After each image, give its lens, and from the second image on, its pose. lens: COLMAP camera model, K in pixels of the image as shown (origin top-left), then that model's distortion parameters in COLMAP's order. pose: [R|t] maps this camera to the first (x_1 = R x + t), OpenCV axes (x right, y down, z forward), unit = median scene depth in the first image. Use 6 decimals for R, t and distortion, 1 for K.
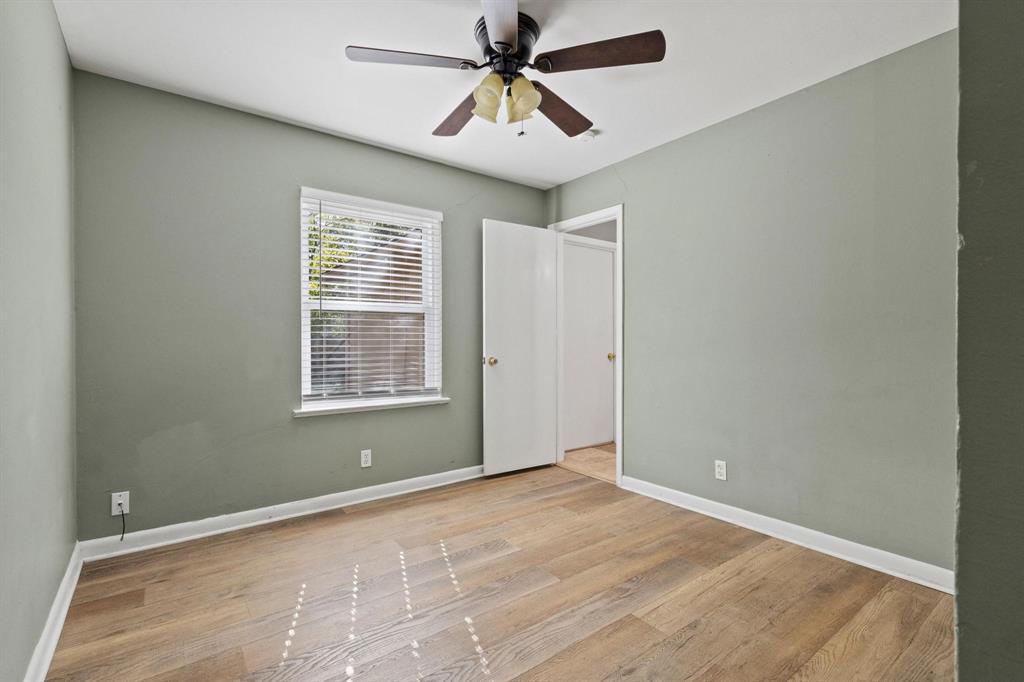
lens RADIAL K [[471.0, 0, 516.4], [0, 471.0, 342.4], [0, 0, 1]] dist [0.006848, 0.000183]
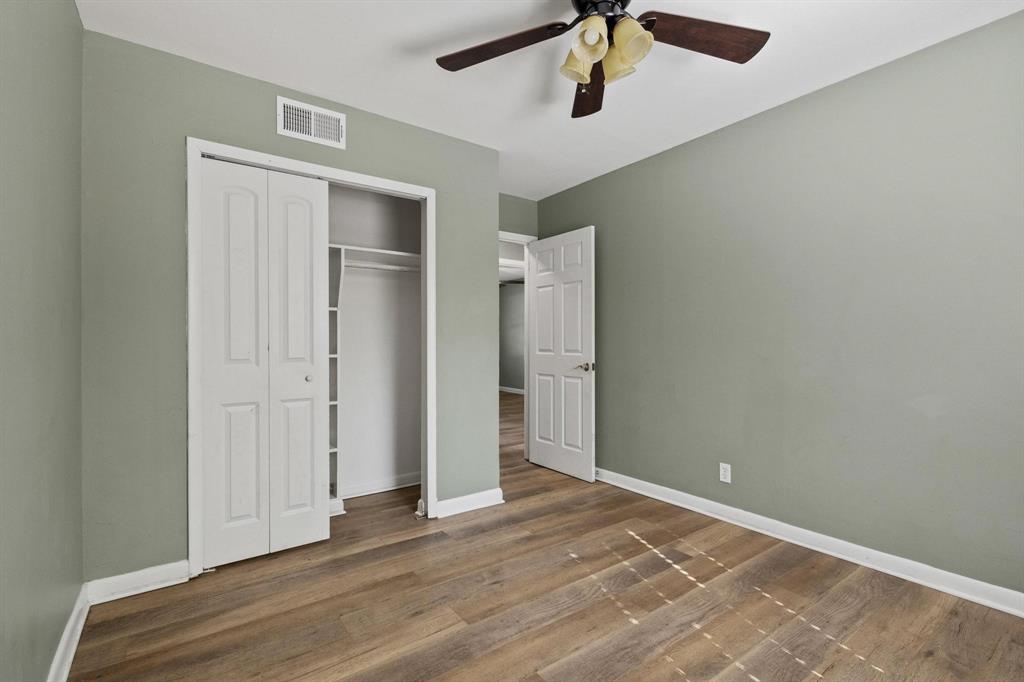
lens RADIAL K [[471.0, 0, 516.0], [0, 471.0, 336.5], [0, 0, 1]] dist [0.006848, 0.000183]
pose [[-0.999853, 0.004062, 0.016687, 0.132760], [0.003861, 0.999920, -0.012052, -0.008292], [-0.016734, -0.011986, -0.999788, 2.059244]]
